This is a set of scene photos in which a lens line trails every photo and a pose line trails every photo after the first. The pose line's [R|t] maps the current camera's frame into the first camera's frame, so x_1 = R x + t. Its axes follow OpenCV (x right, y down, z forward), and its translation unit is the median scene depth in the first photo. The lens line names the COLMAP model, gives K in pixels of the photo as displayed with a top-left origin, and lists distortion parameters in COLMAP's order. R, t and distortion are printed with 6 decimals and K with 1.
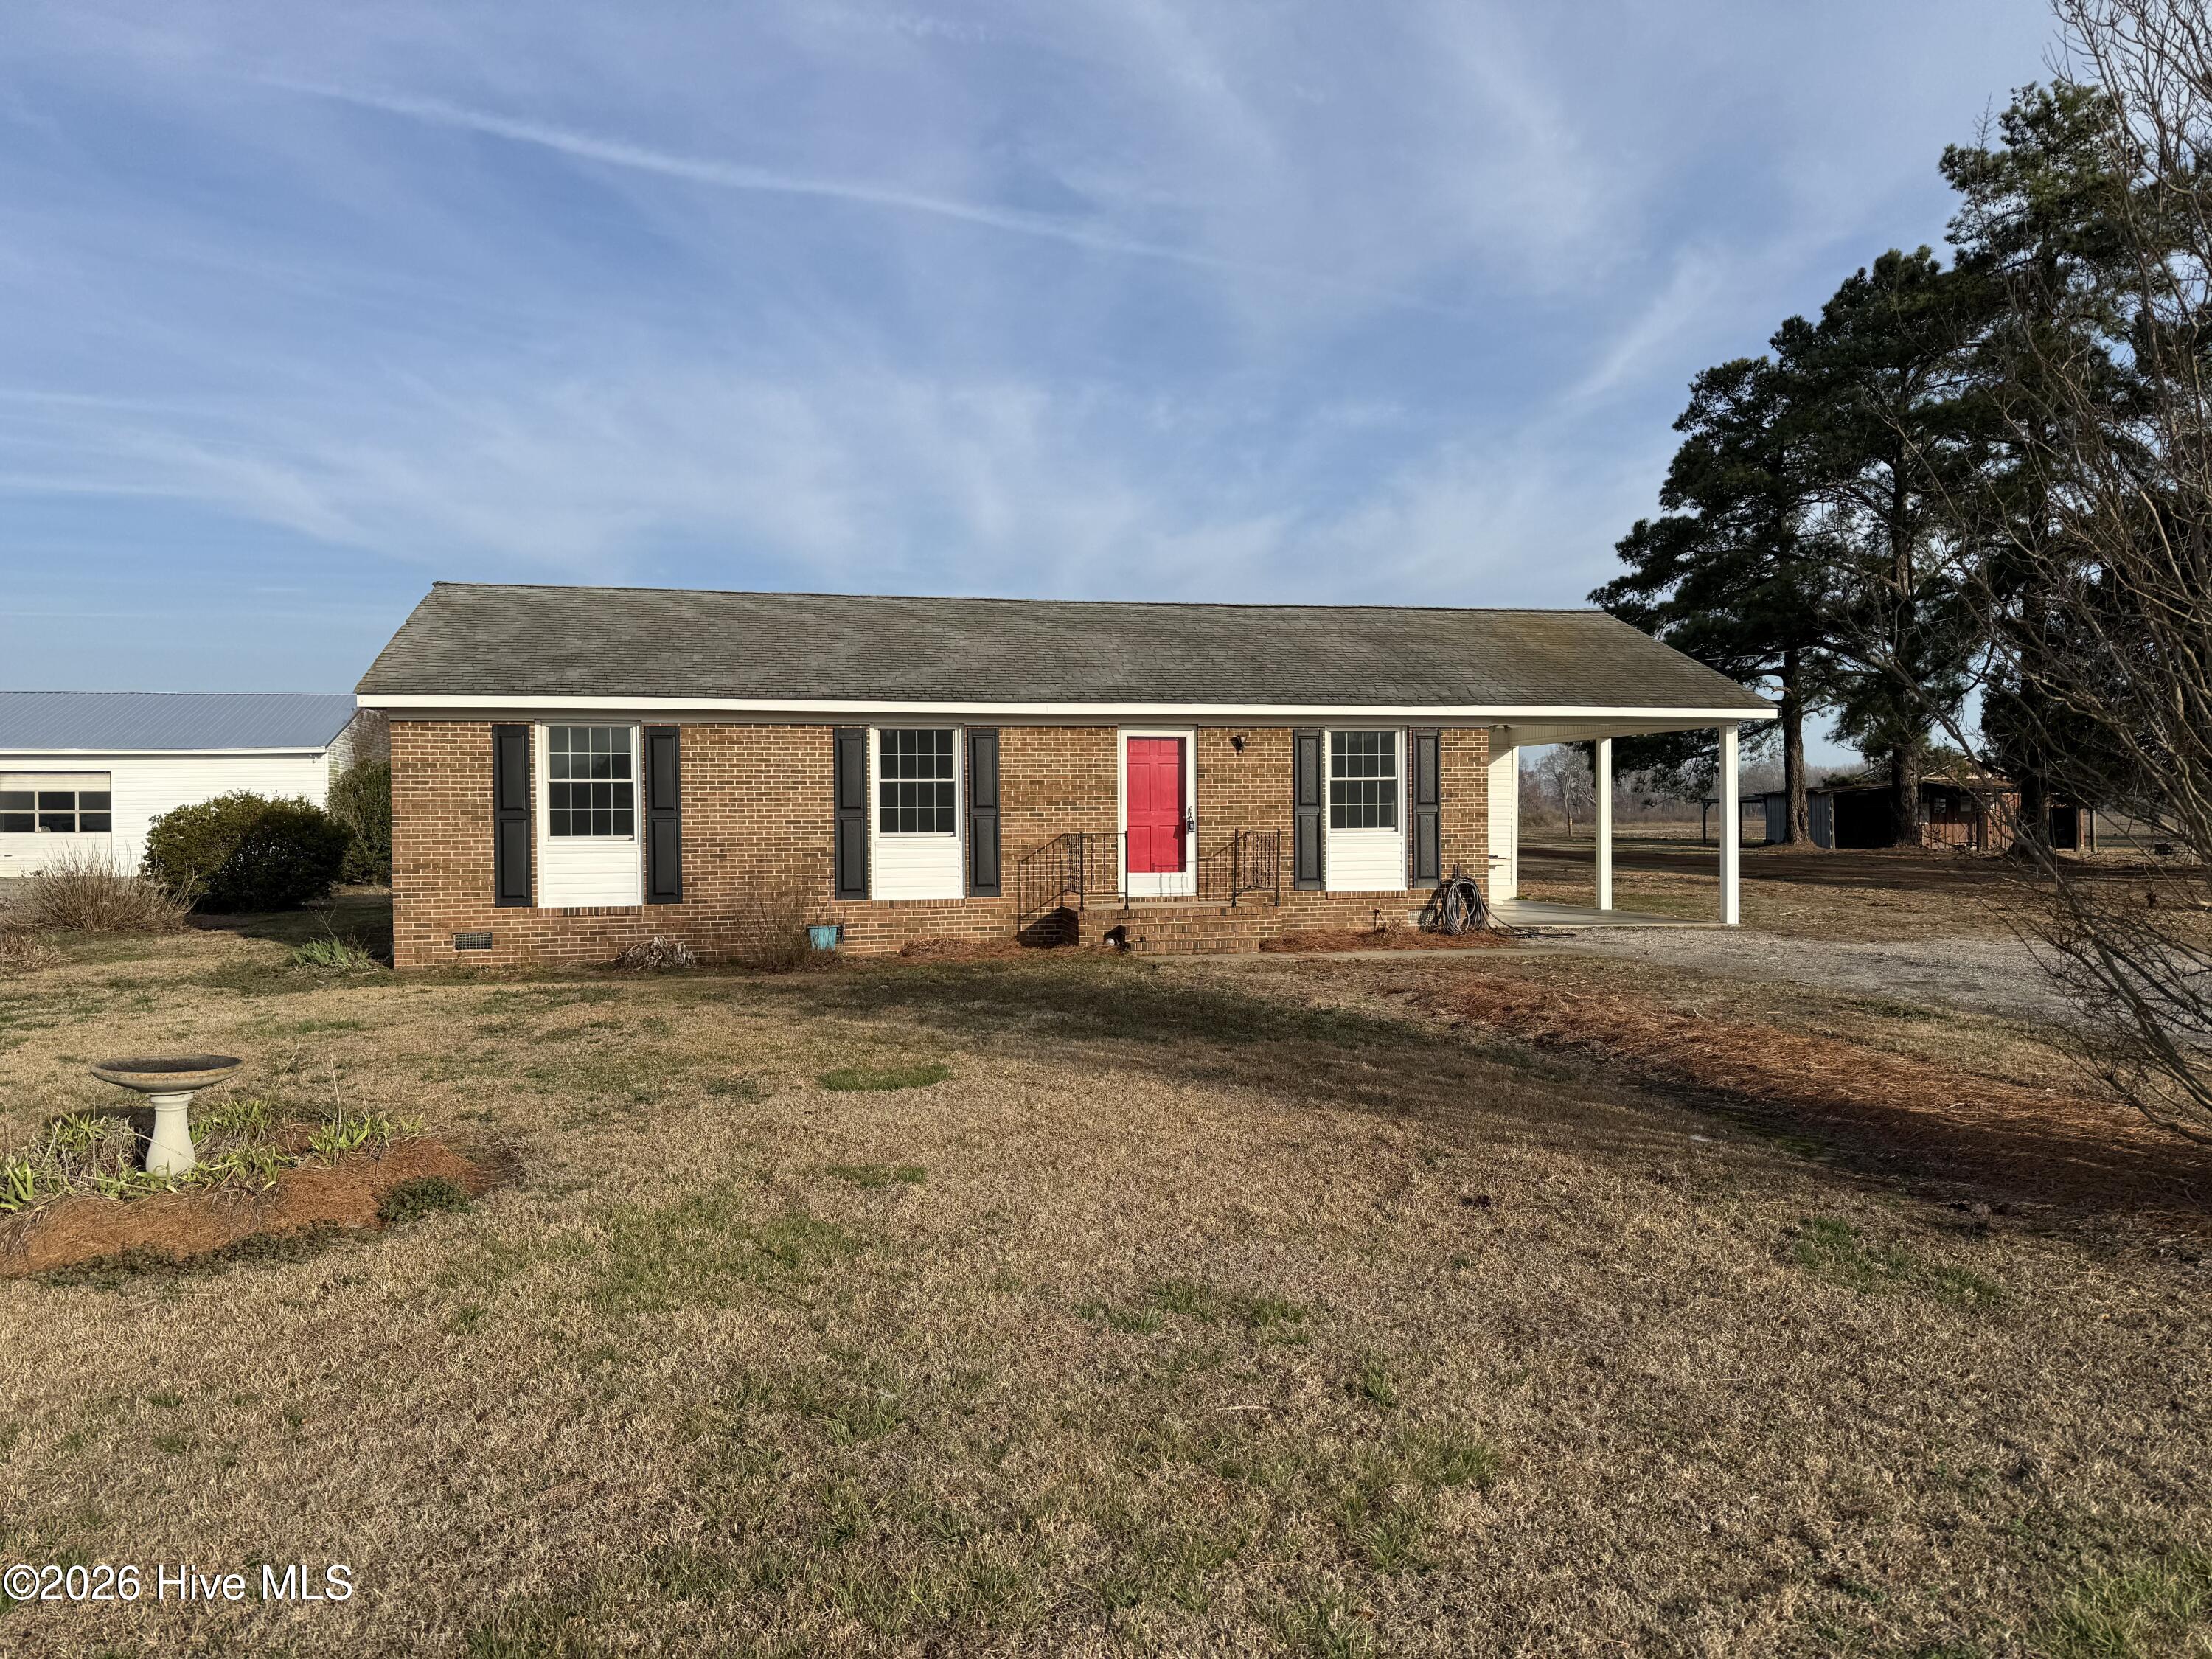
lens RADIAL K [[1505.4, 0, 1152.6], [0, 1505.4, 833.9], [0, 0, 1]] dist [0.046502, -0.076972]
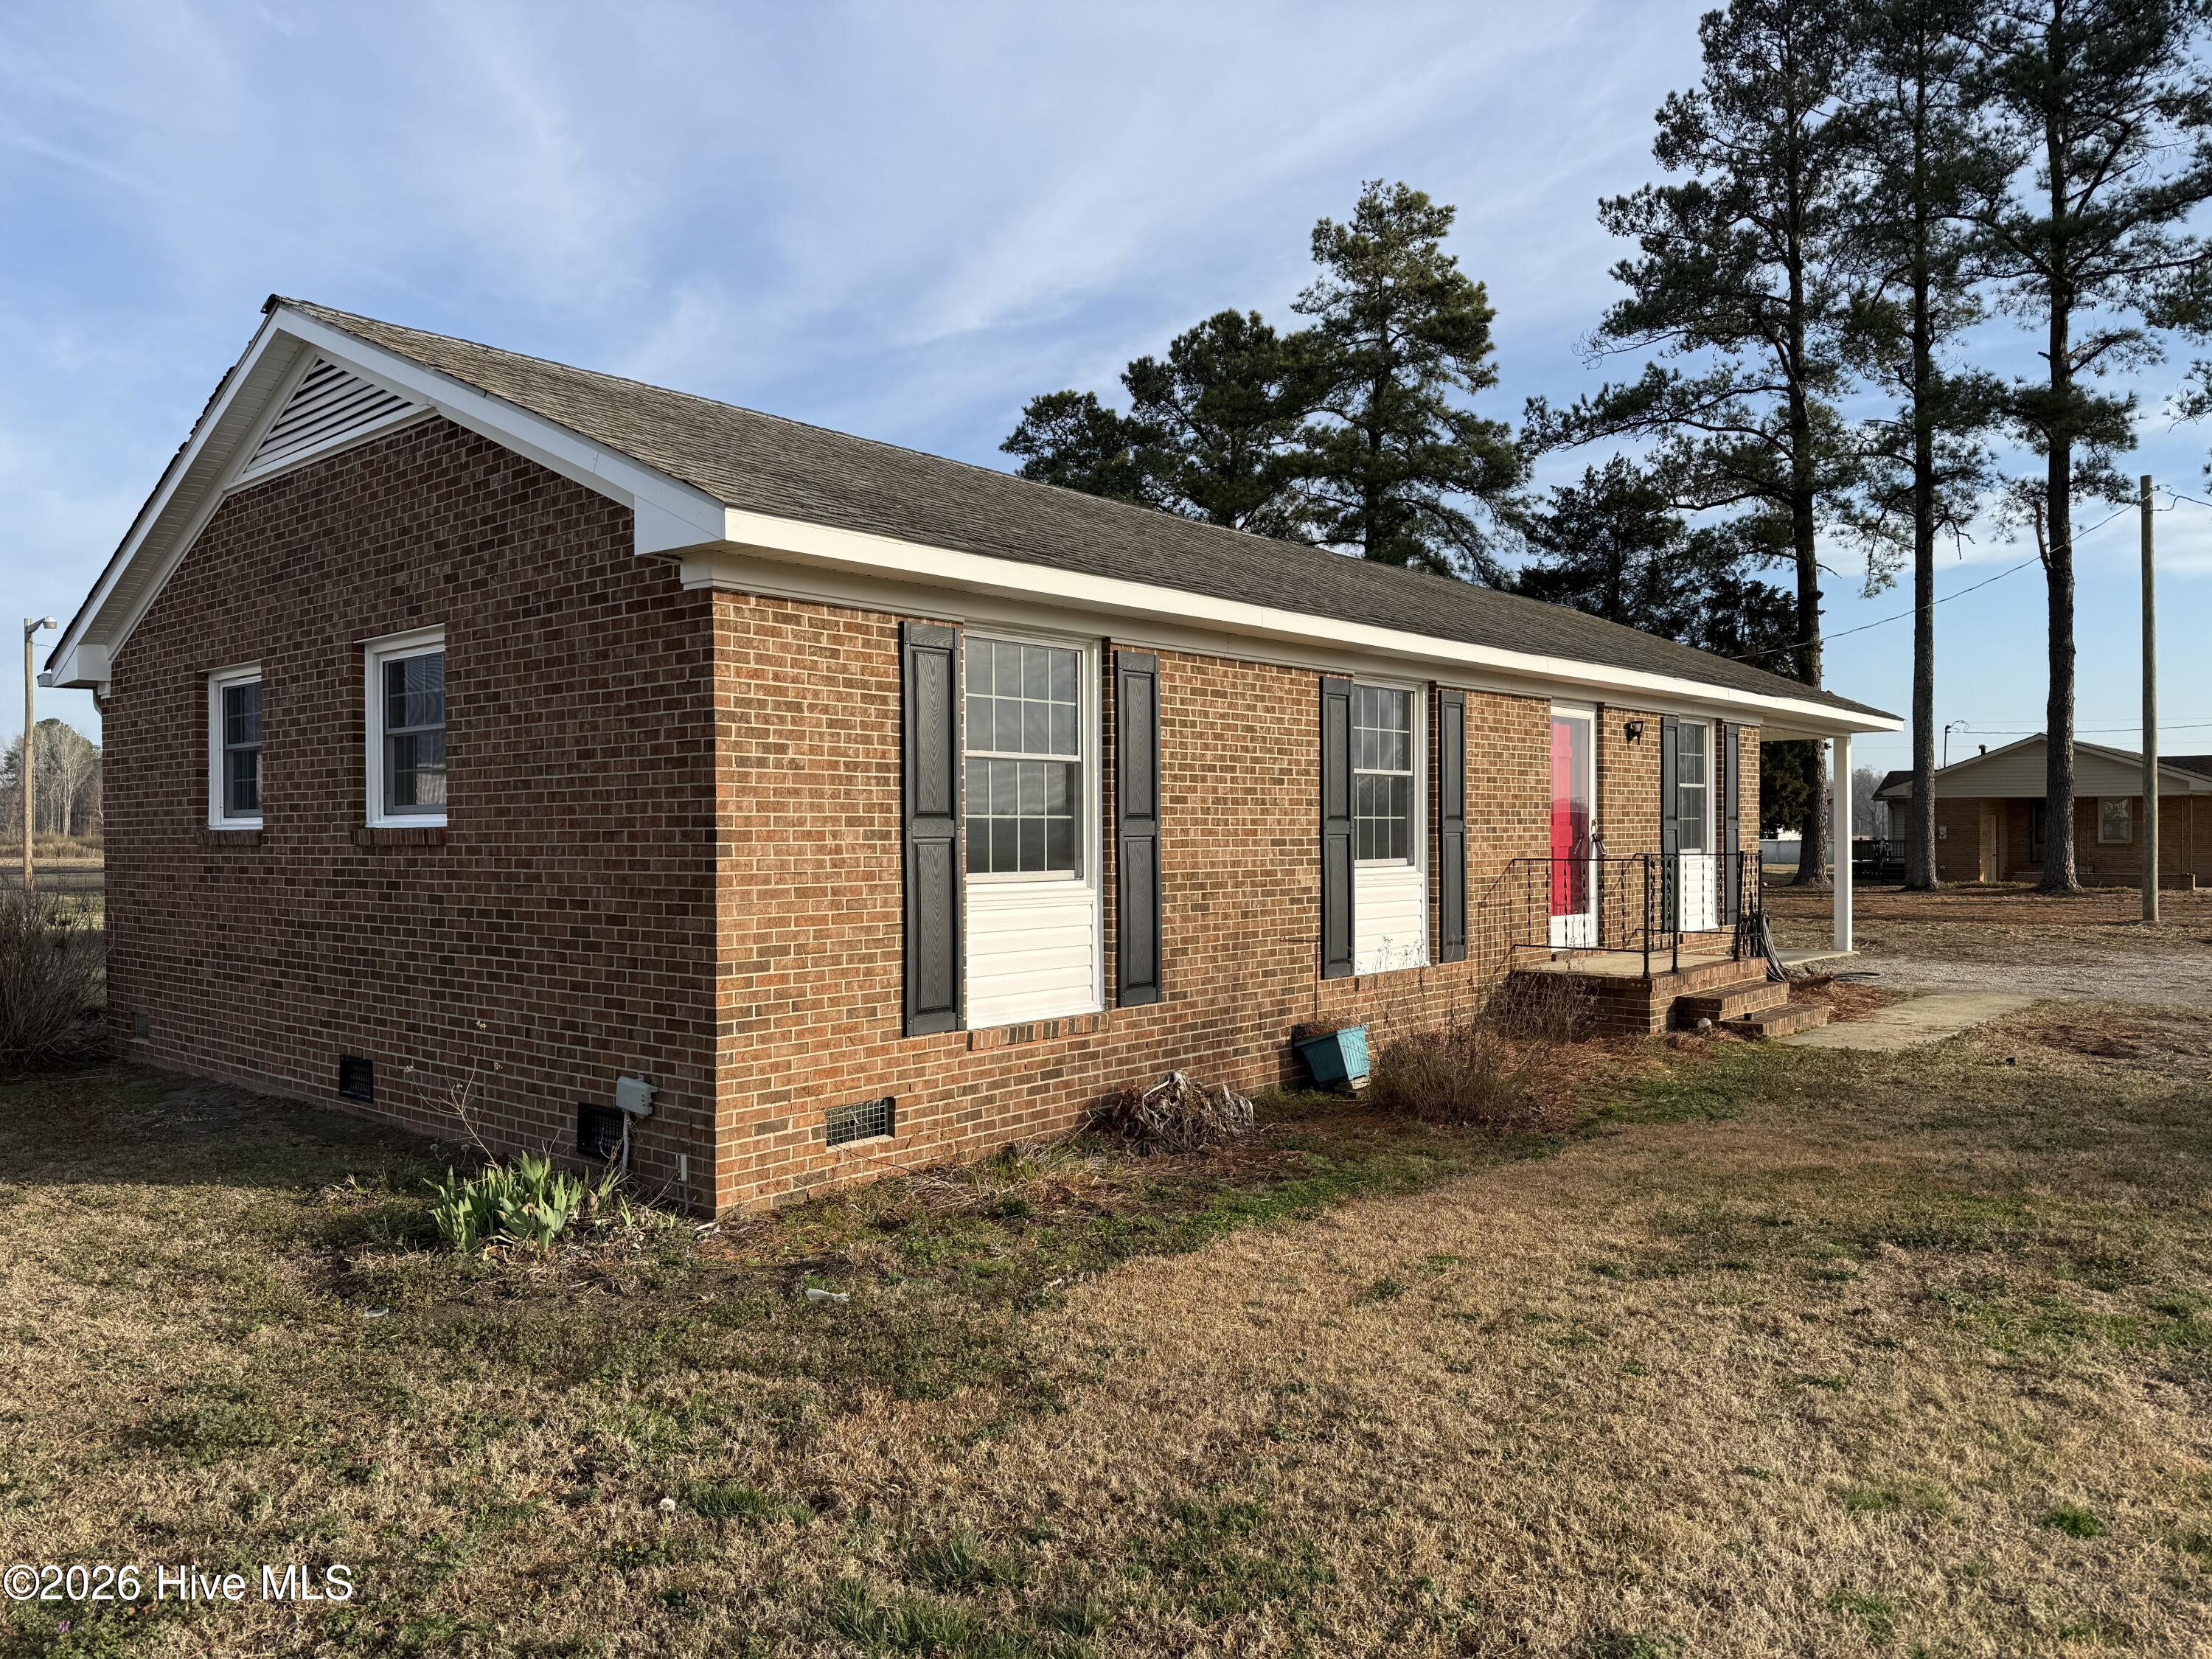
lens RADIAL K [[1517.8, 0, 1173.2], [0, 1517.8, 860.4], [0, 0, 1]] dist [-0.000452, -0.002682]
pose [[0.806727, -0.008430, 0.590864, -0.556646], [0.010061, 0.999949, 0.000530, -0.001768], [-0.590838, 0.005517, 0.806771, 0.534182]]
